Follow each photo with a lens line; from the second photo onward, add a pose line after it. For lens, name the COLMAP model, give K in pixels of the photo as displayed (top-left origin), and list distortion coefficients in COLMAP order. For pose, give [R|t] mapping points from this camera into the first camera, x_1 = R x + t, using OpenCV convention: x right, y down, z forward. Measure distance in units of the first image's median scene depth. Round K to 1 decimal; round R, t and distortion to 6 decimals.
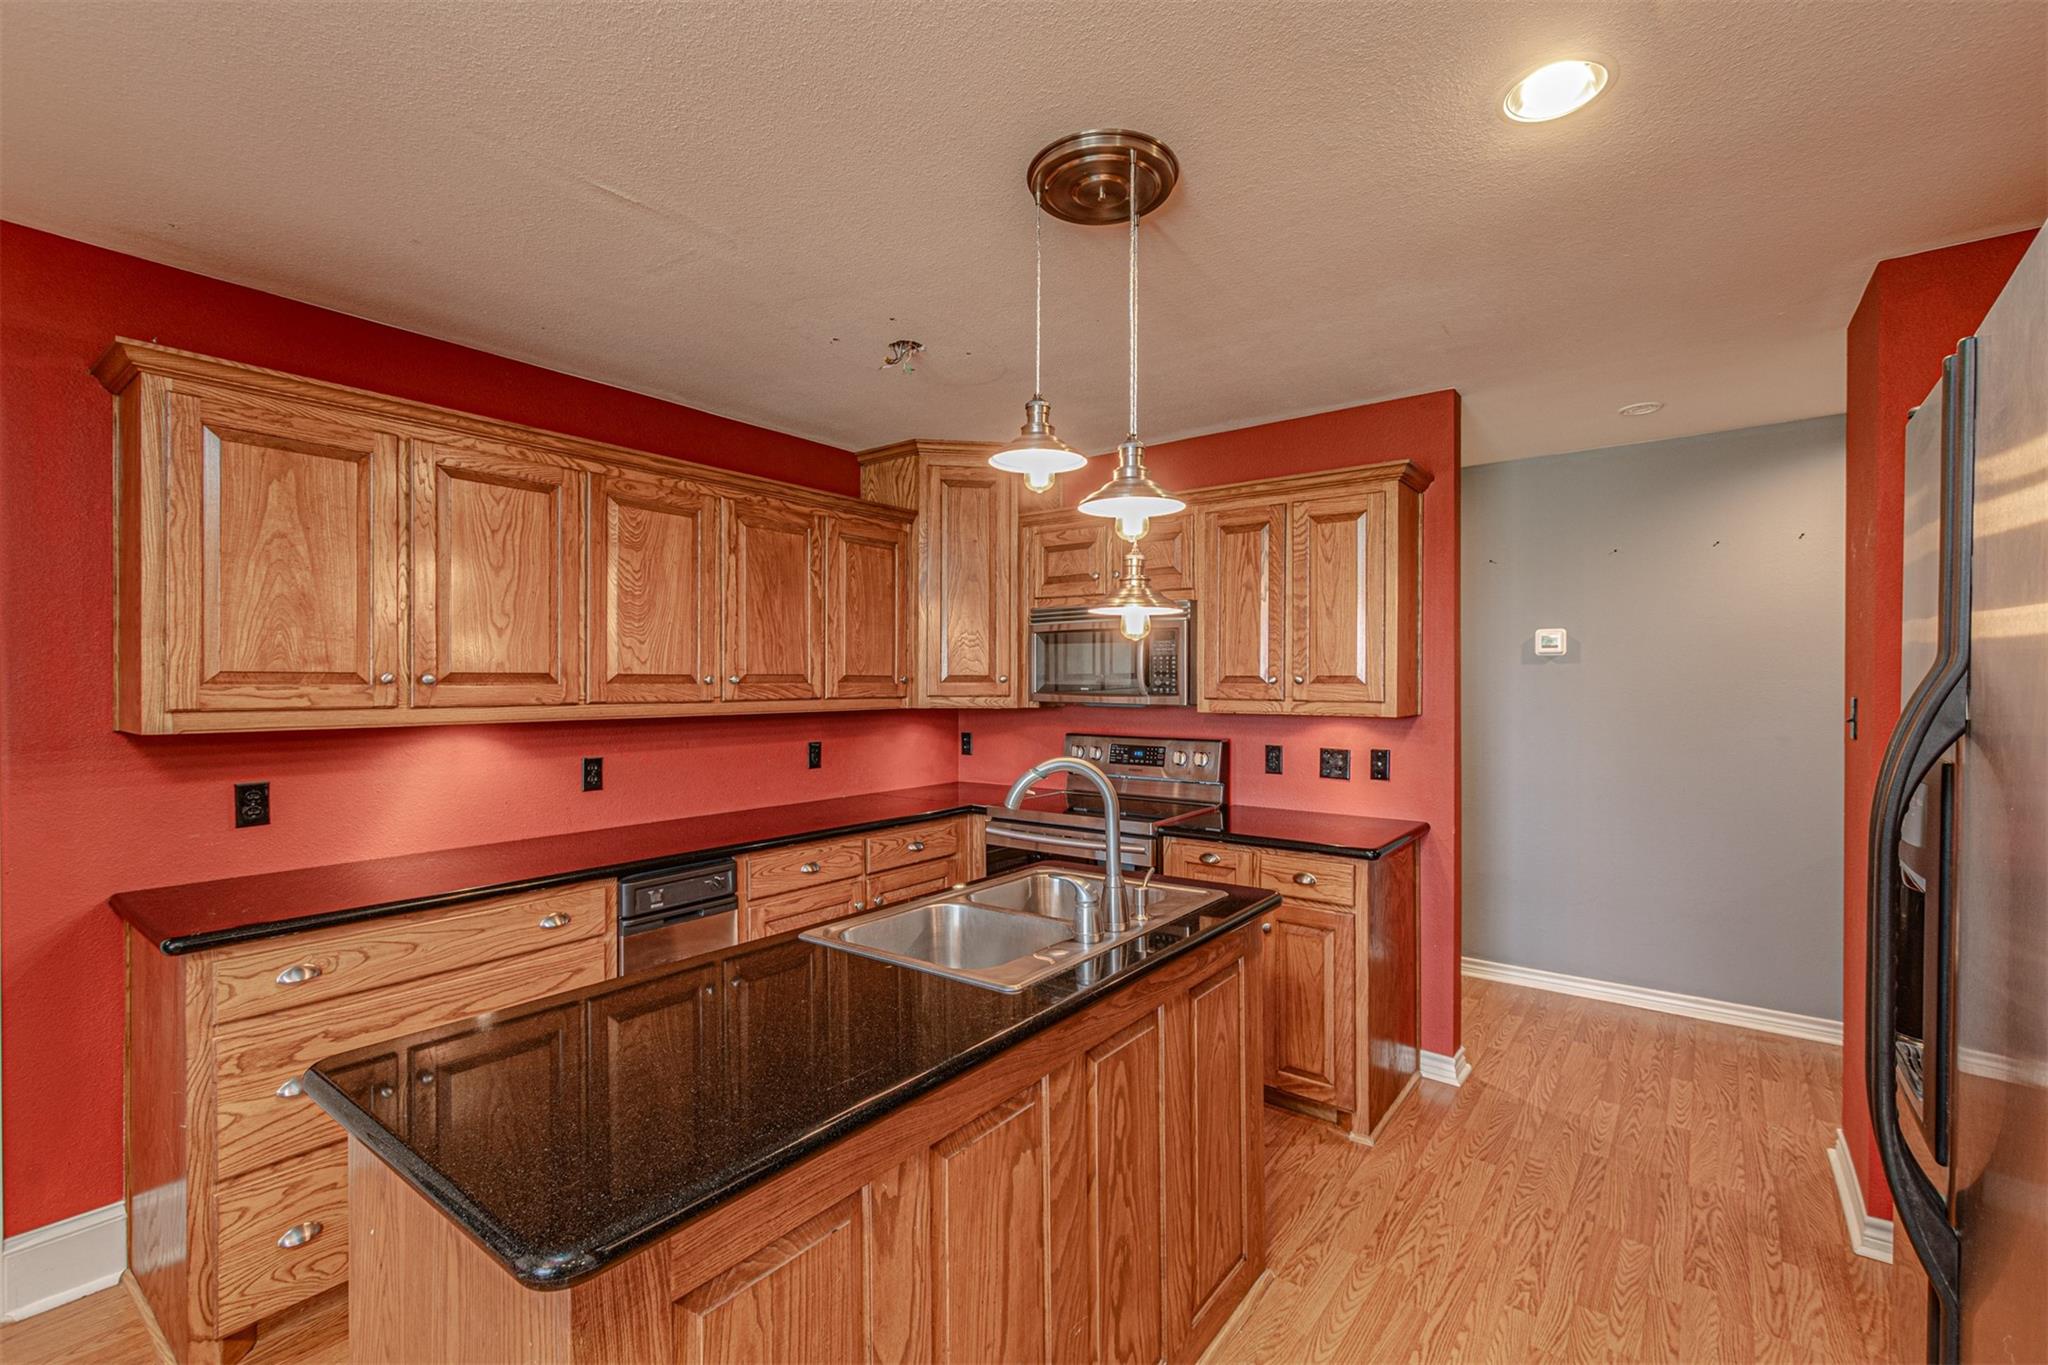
lens RADIAL K [[883.4, 0, 1037.1], [0, 883.4, 683.7], [0, 0, 1]] dist [0.001661, -0.001230]
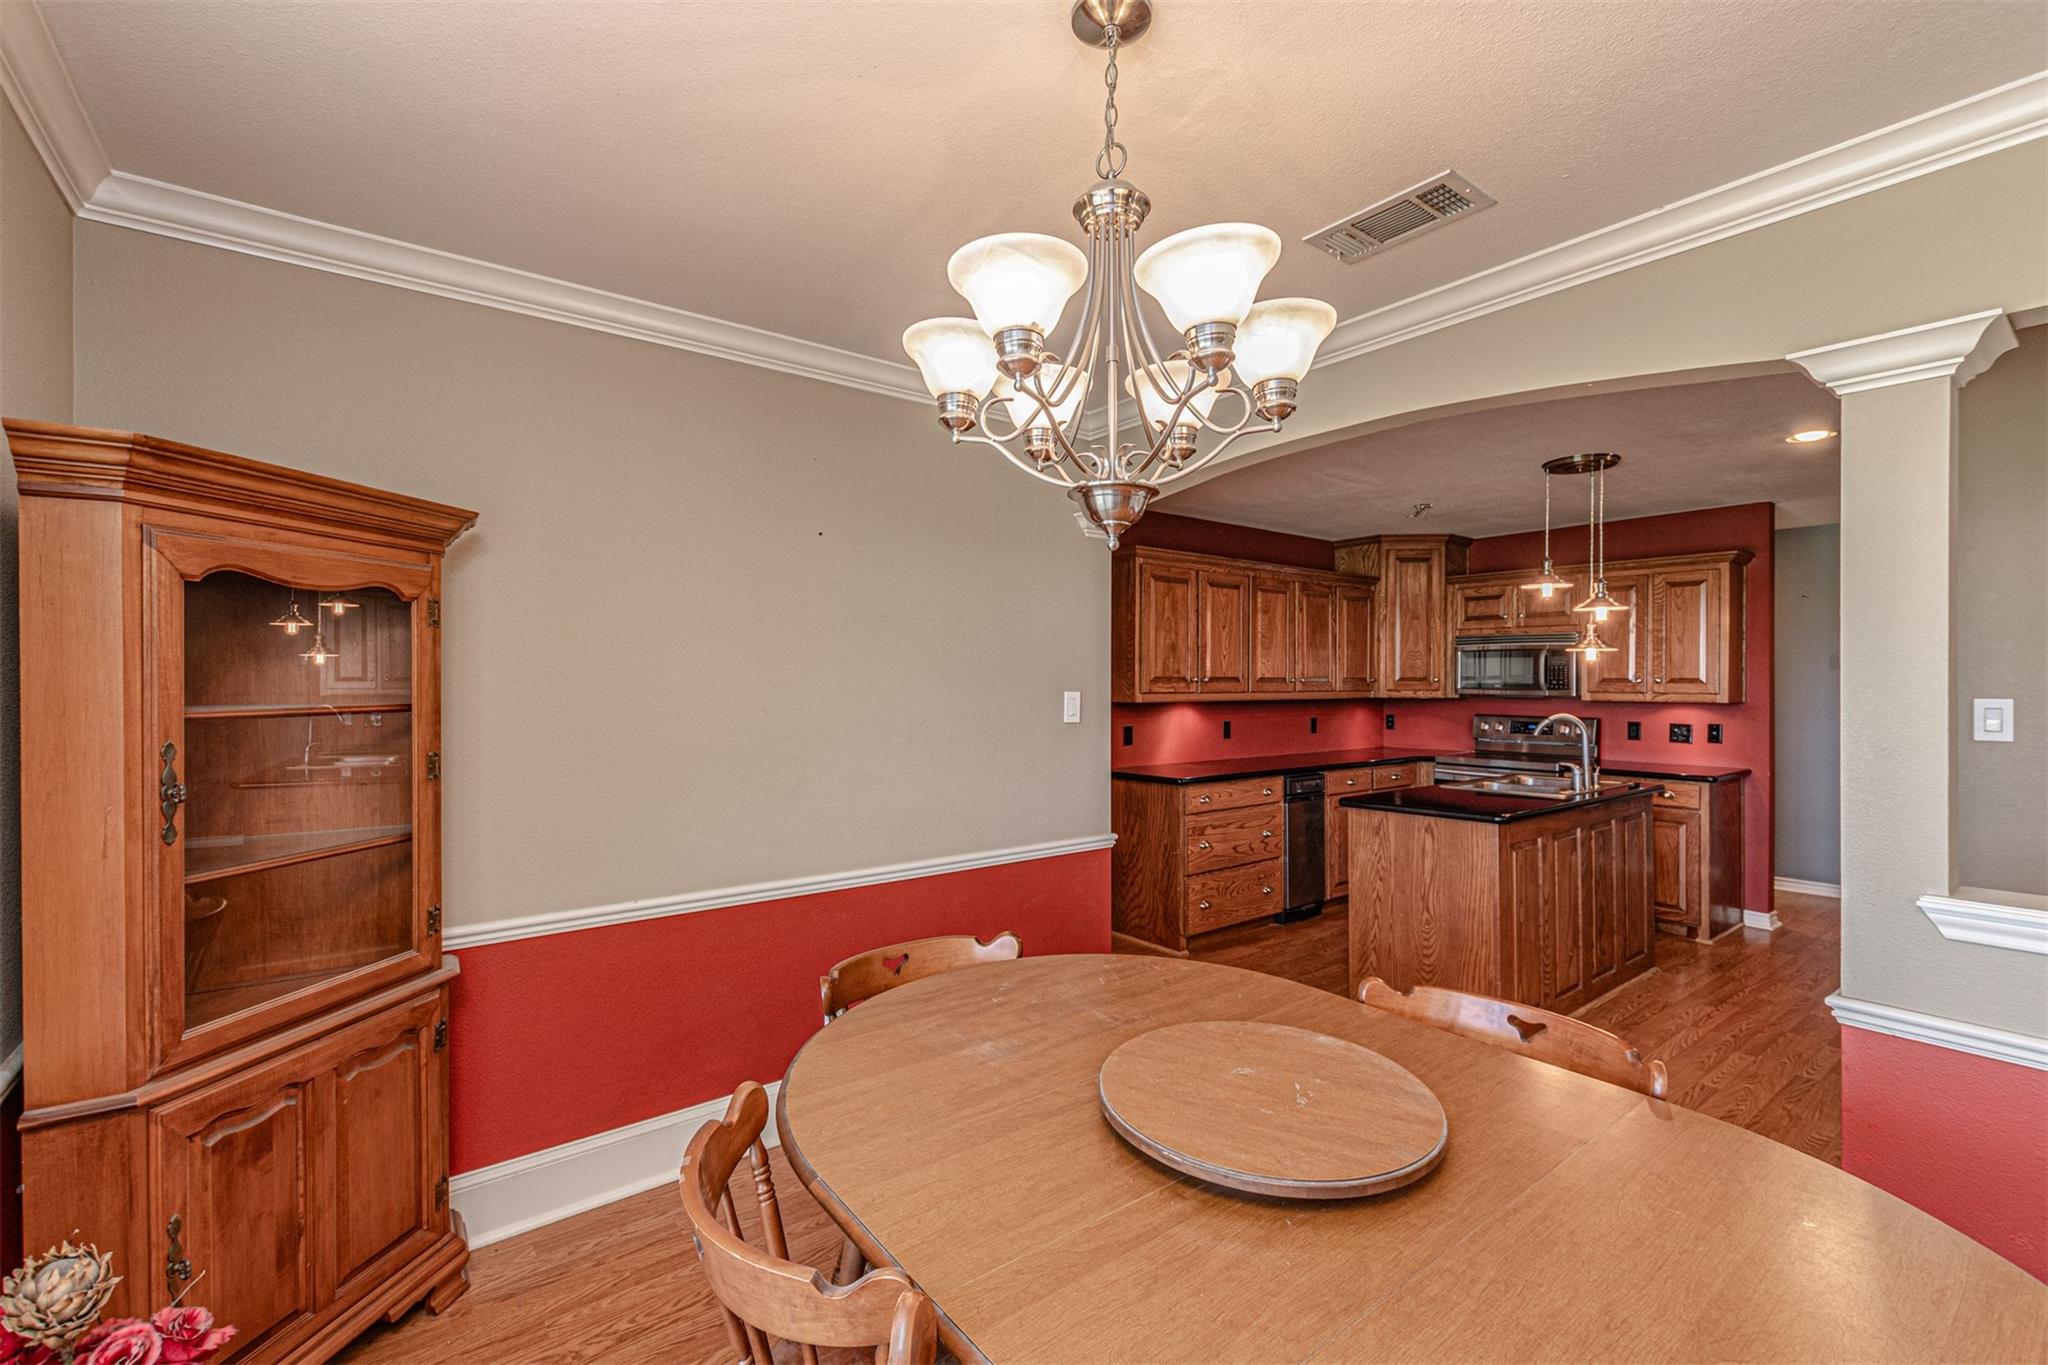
lens RADIAL K [[883.4, 0, 1007.5], [0, 883.4, 682.9], [0, 0, 1]] dist [0.001661, -0.001230]
pose [[0.959914, 0.002047, -0.280288, -0.412807], [-0.002120, 0.999998, 0.000045, 0.002226], [0.280287, 0.000551, 0.959916, -0.941546]]
